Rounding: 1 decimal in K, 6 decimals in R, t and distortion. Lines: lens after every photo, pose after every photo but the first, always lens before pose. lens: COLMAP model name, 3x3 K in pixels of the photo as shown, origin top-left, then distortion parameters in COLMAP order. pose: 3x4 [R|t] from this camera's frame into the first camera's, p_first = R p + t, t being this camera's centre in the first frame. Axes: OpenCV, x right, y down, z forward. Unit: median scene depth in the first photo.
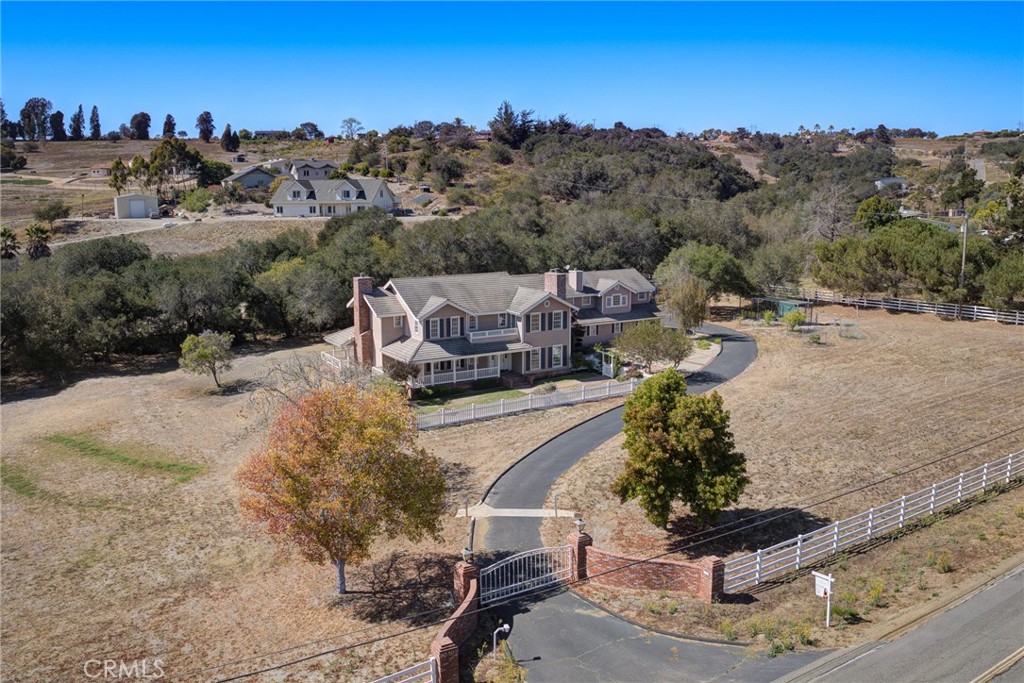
lens RADIAL K [[851.2, 0, 518.1], [0, 851.2, 338.7], [0, 0, 1]] dist [-0.097946, -0.016504]
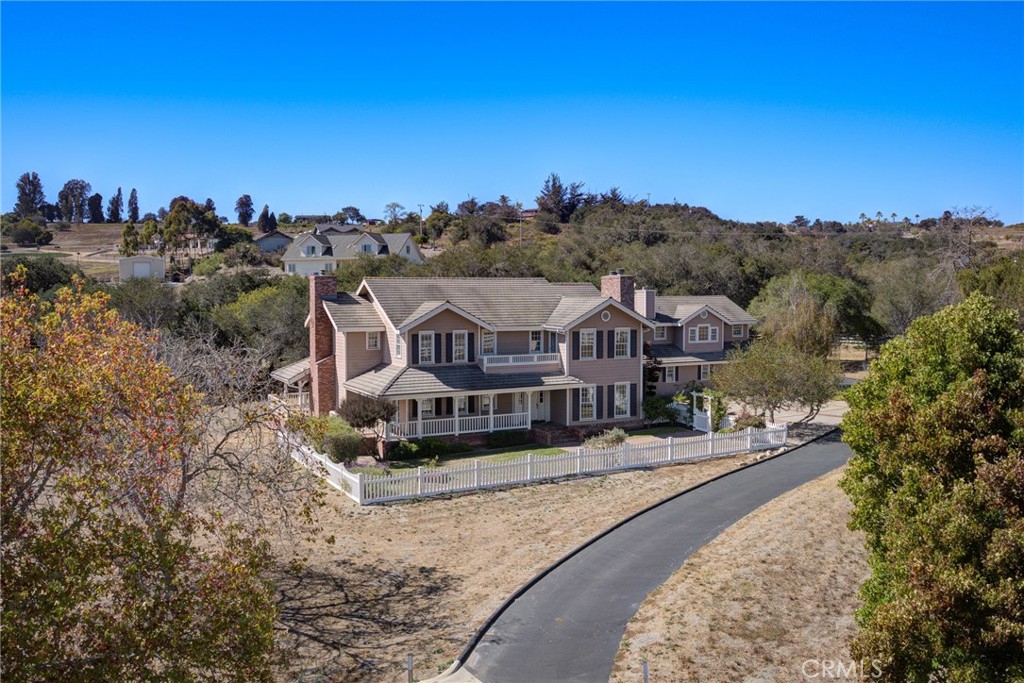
lens RADIAL K [[851.2, 0, 518.1], [0, 851.2, 338.7], [0, 0, 1]] dist [-0.097946, -0.016504]
pose [[0.998279, 0.001864, -0.058613, 0.005546], [-0.008927, 0.992677, -0.120467, 0.052463], [0.057959, 0.120783, 0.990985, 0.358362]]
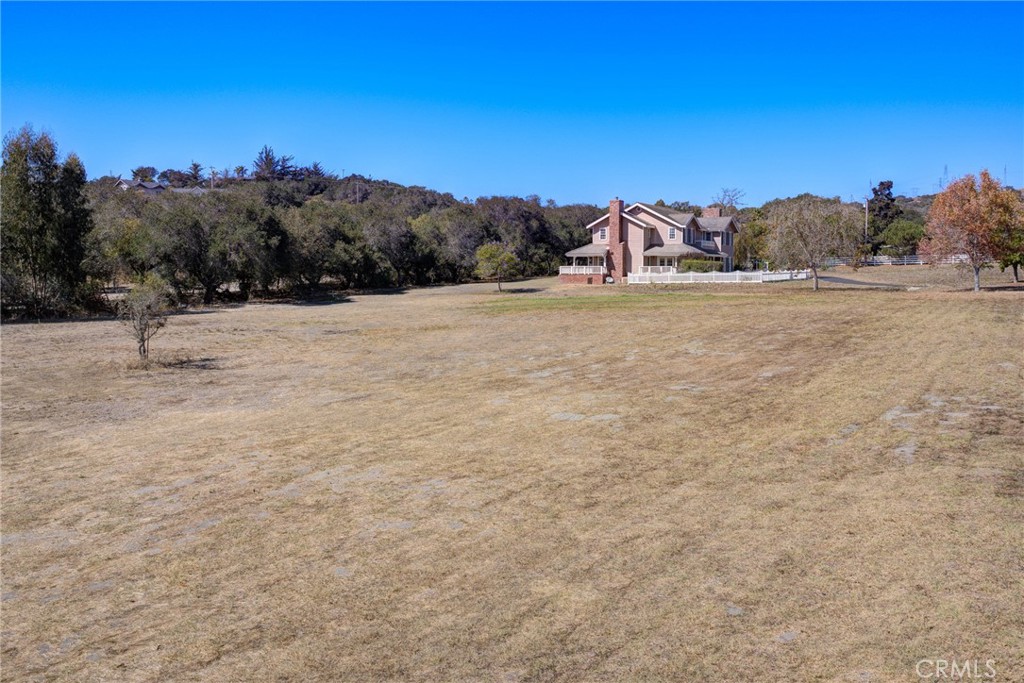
lens RADIAL K [[851.2, 0, 518.1], [0, 851.2, 338.7], [0, 0, 1]] dist [-0.097946, -0.016504]
pose [[0.883562, -0.031894, 0.467226, -0.892108], [0.078986, 0.993535, -0.081547, 0.220374], [-0.461604, 0.108956, 0.880369, -0.023286]]
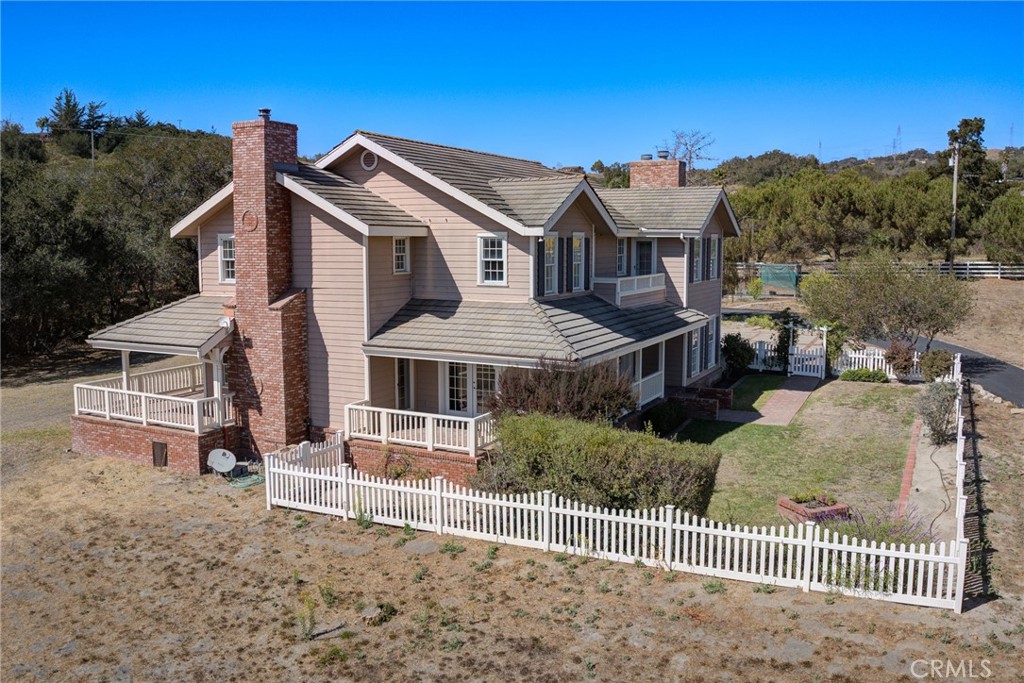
lens RADIAL K [[851.2, 0, 518.1], [0, 851.2, 338.7], [0, 0, 1]] dist [-0.097946, -0.016504]
pose [[0.850494, -0.061029, 0.522432, -0.263230], [0.091522, 0.995265, -0.032729, 0.023954], [-0.517961, 0.075650, 0.852052, 0.684840]]
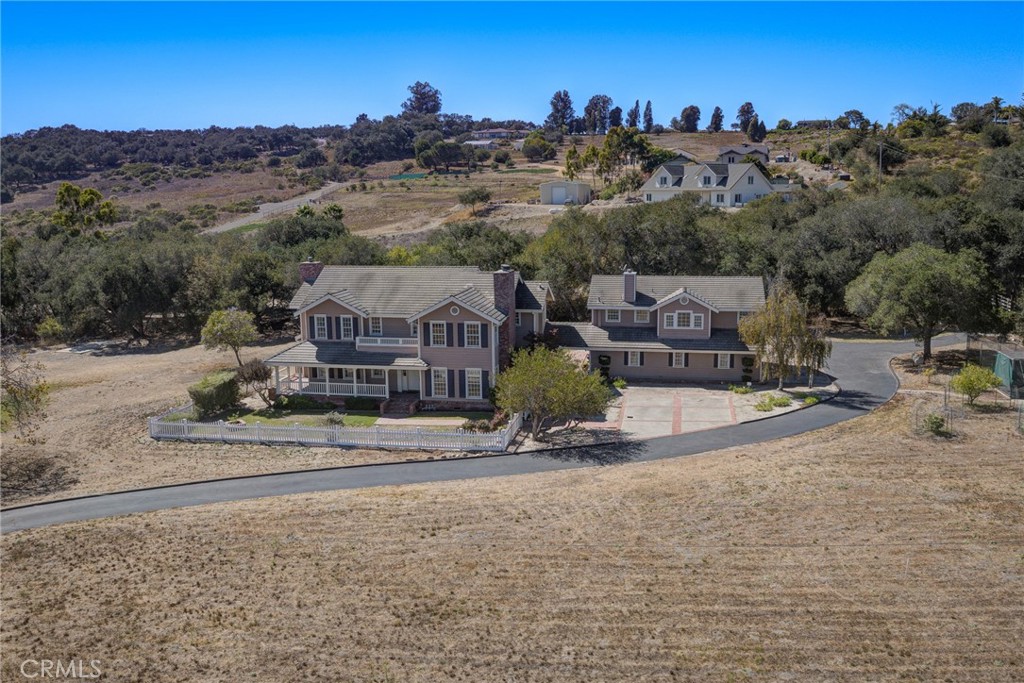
lens RADIAL K [[851.2, 0, 518.1], [0, 851.2, 338.7], [0, 0, 1]] dist [-0.097946, -0.016504]
pose [[0.747444, 0.109526, -0.655234, 0.551288], [-0.107077, 0.993282, 0.043886, -0.054227], [0.655639, 0.037358, 0.754150, 0.472111]]
